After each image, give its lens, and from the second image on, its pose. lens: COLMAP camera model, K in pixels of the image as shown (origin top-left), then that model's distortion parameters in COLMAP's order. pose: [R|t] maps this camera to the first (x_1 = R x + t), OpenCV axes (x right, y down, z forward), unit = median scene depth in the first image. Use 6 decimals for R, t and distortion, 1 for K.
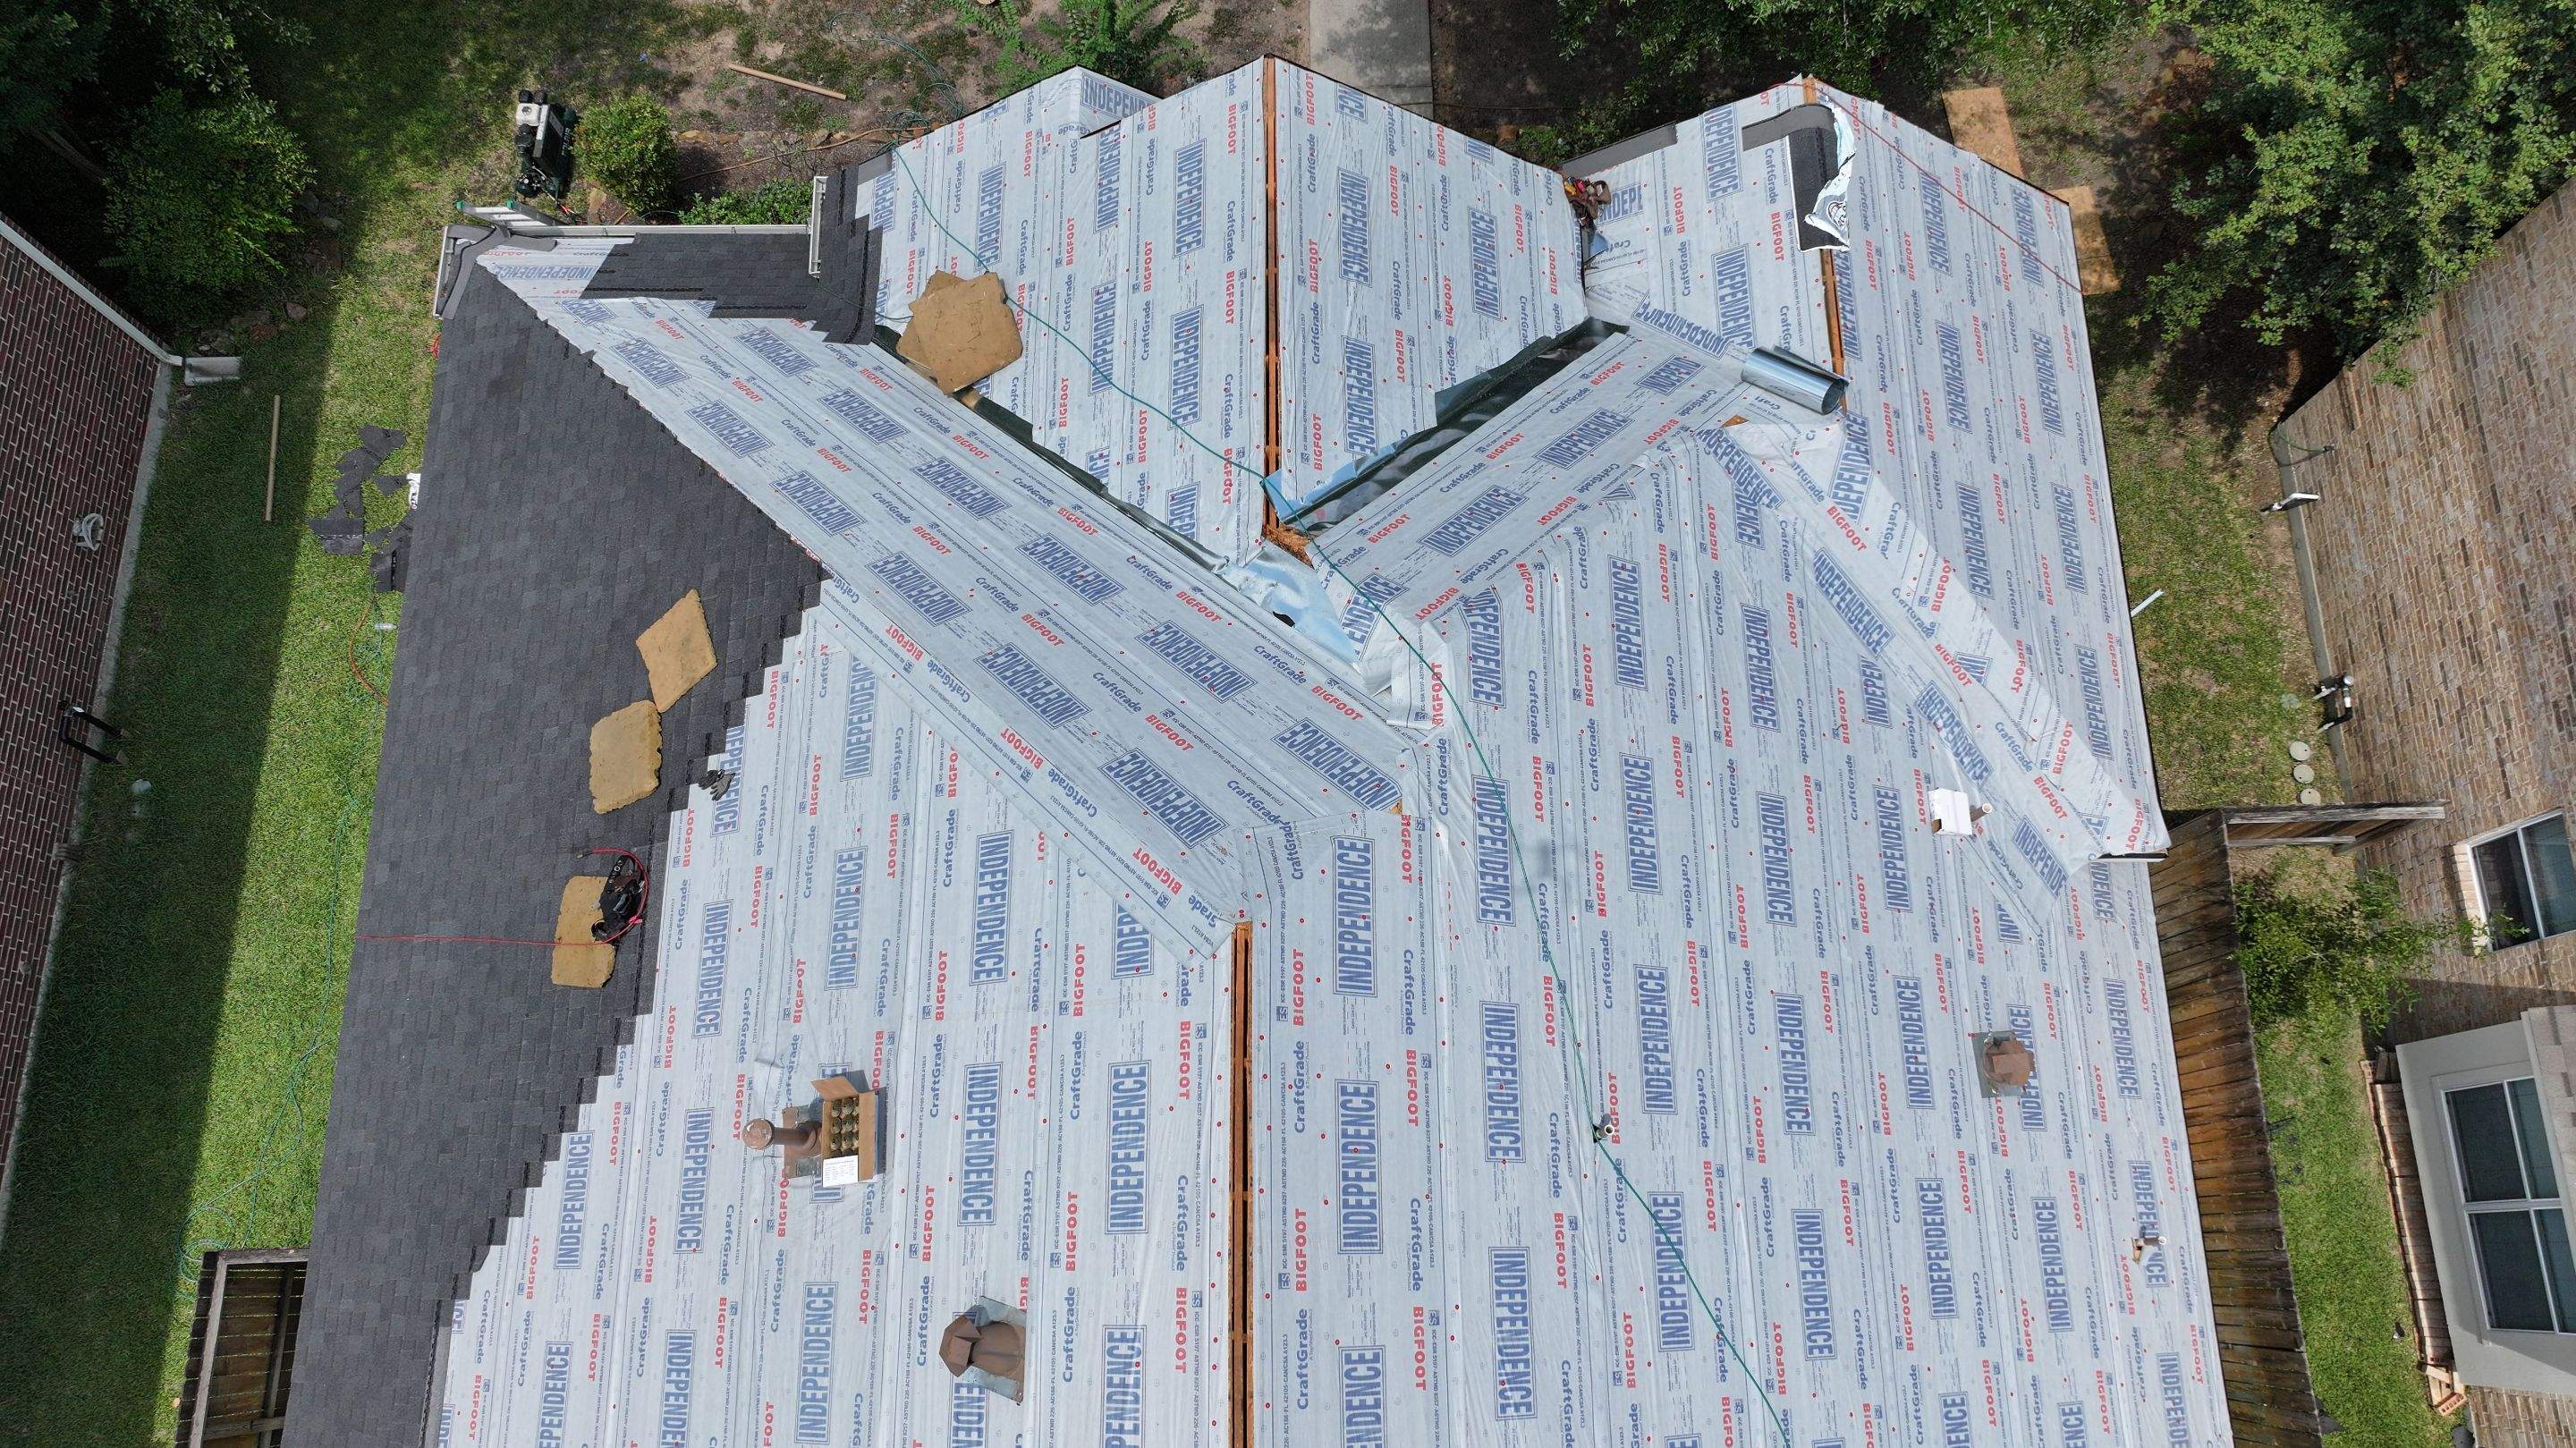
lens RADIAL K [[1790.9, 0, 1288.0], [0, 1790.9, 724.0], [0, 0, 1]] dist [0.006356, -0.000128]
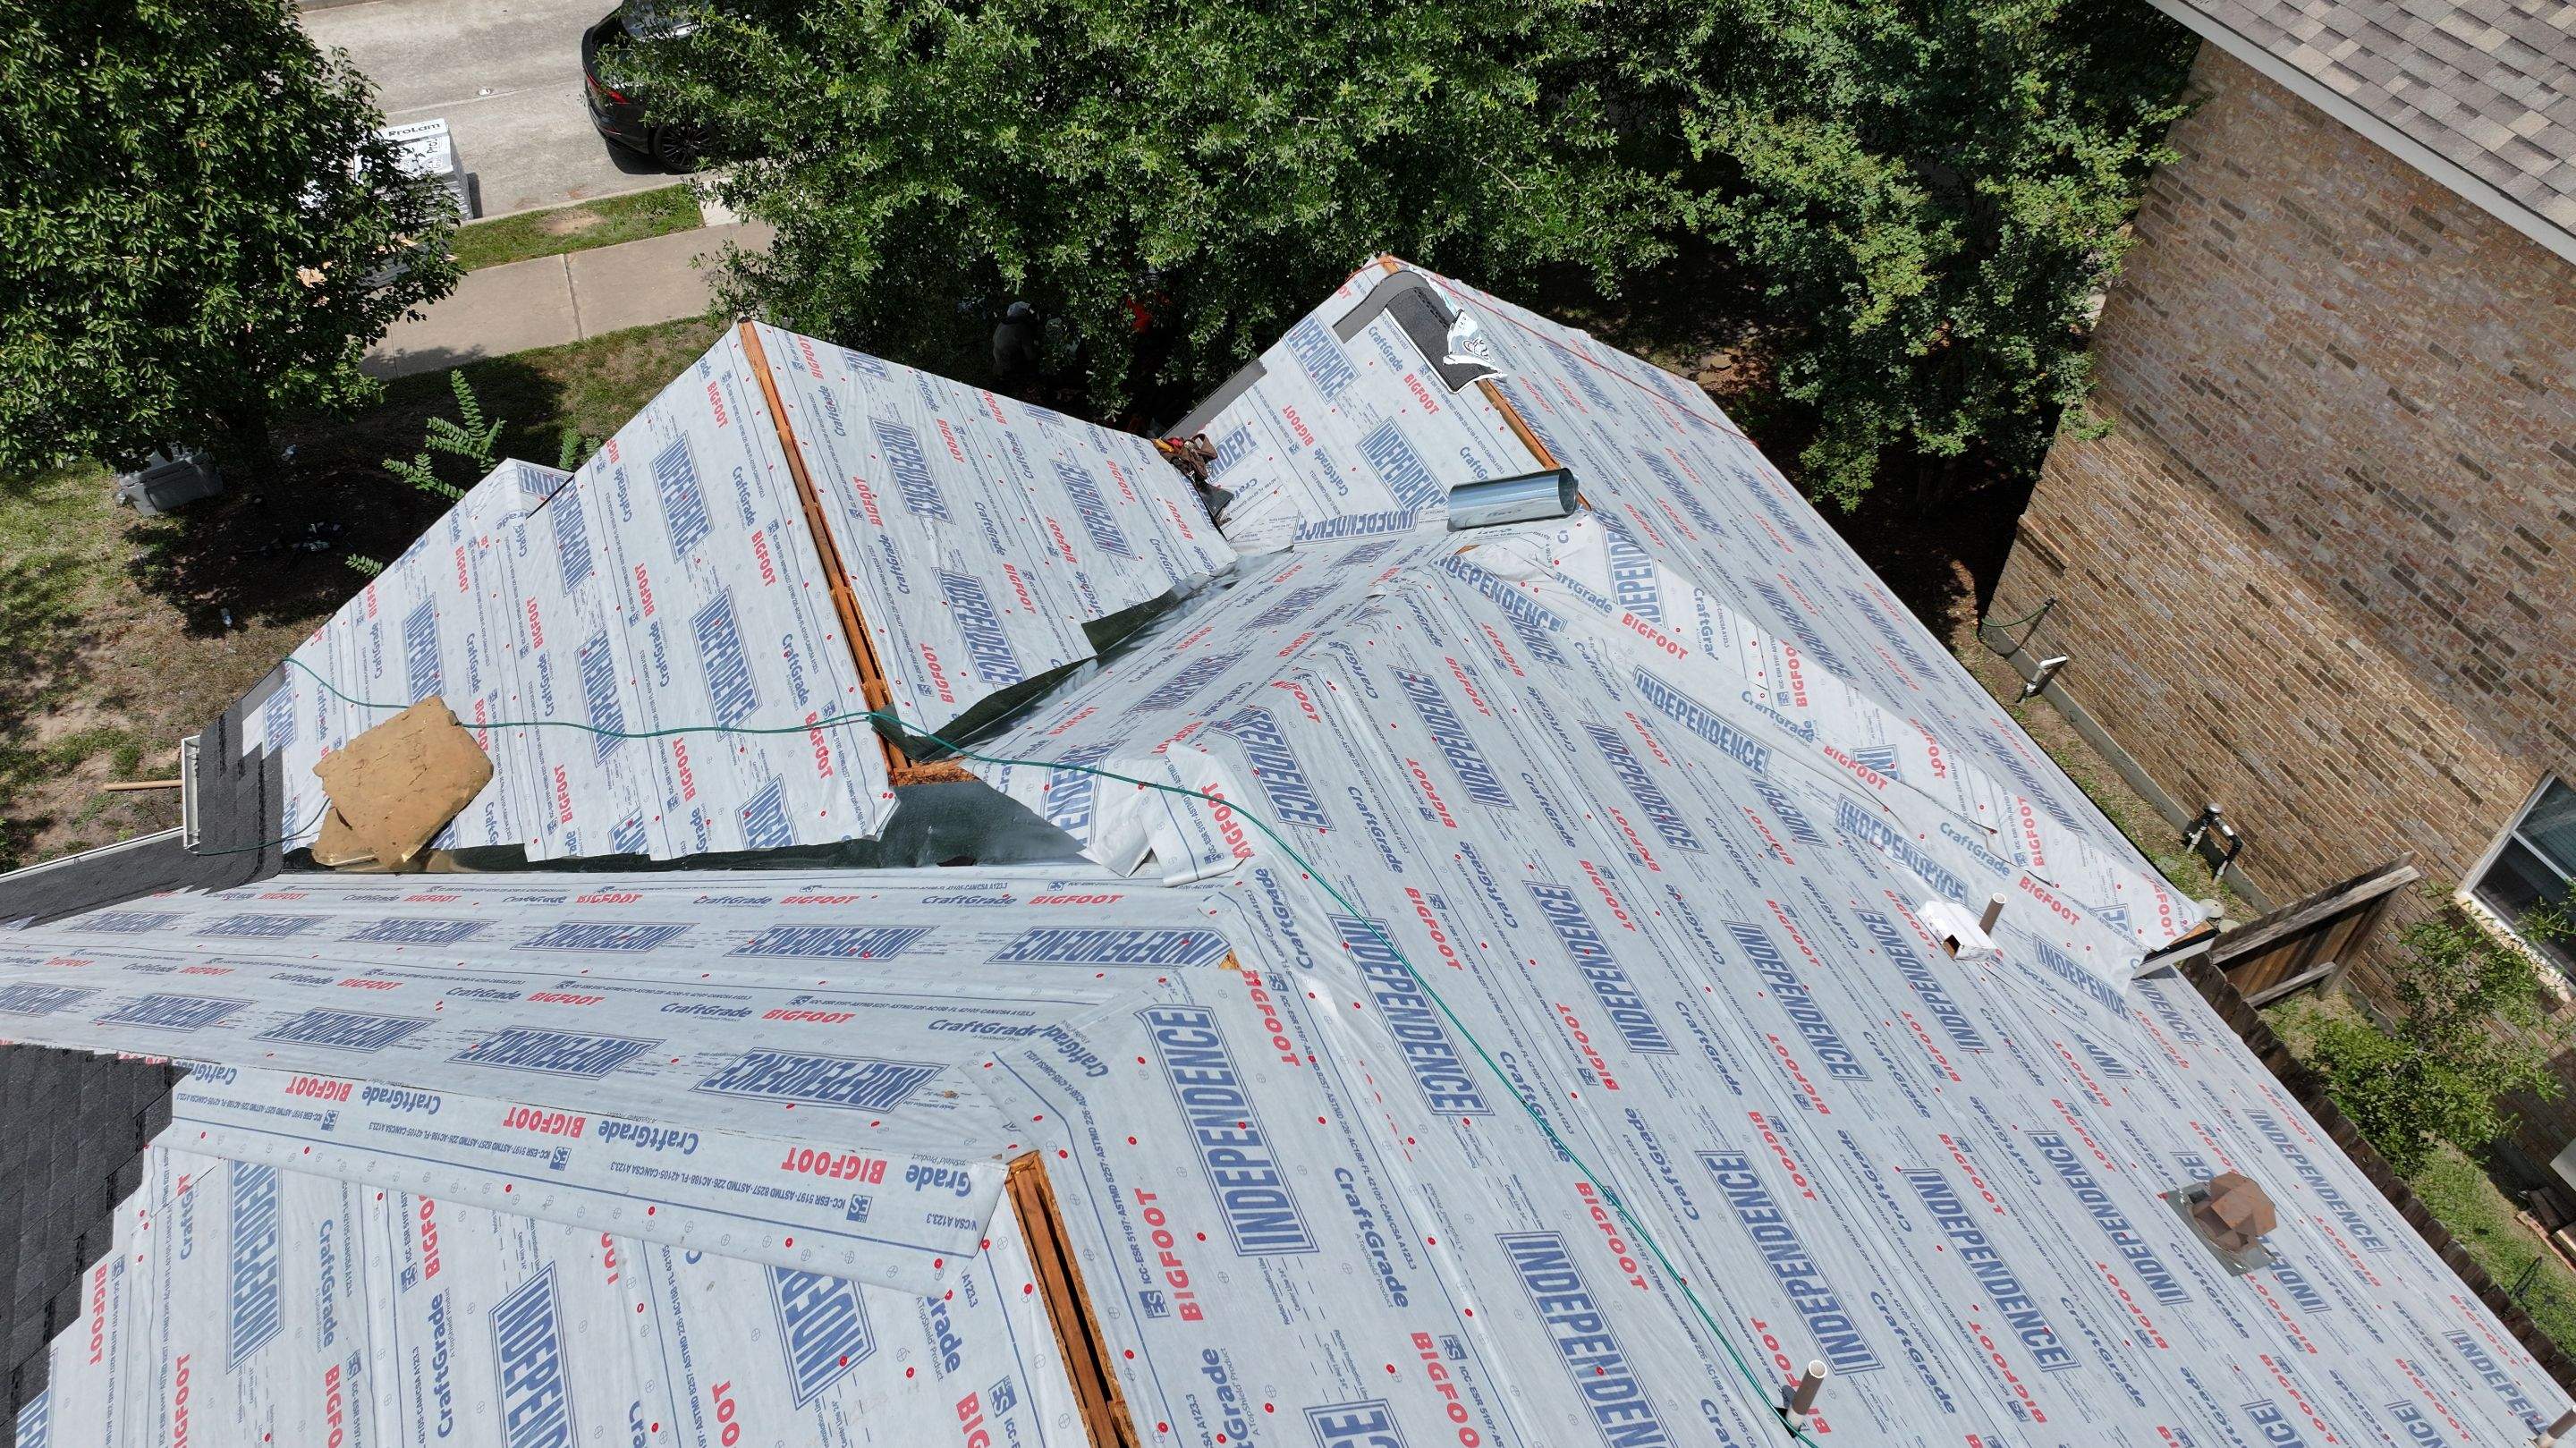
lens RADIAL K [[1804.3, 0, 1288.0], [0, 1804.3, 724.0], [0, 0, 1]] dist [-0.006728, 0.017934]
pose [[0.928340, -0.269072, 0.256488, -0.039684], [0.356092, 0.841727, -0.405825, 0.181201], [-0.106697, 0.468077, 0.877223, 0.371059]]
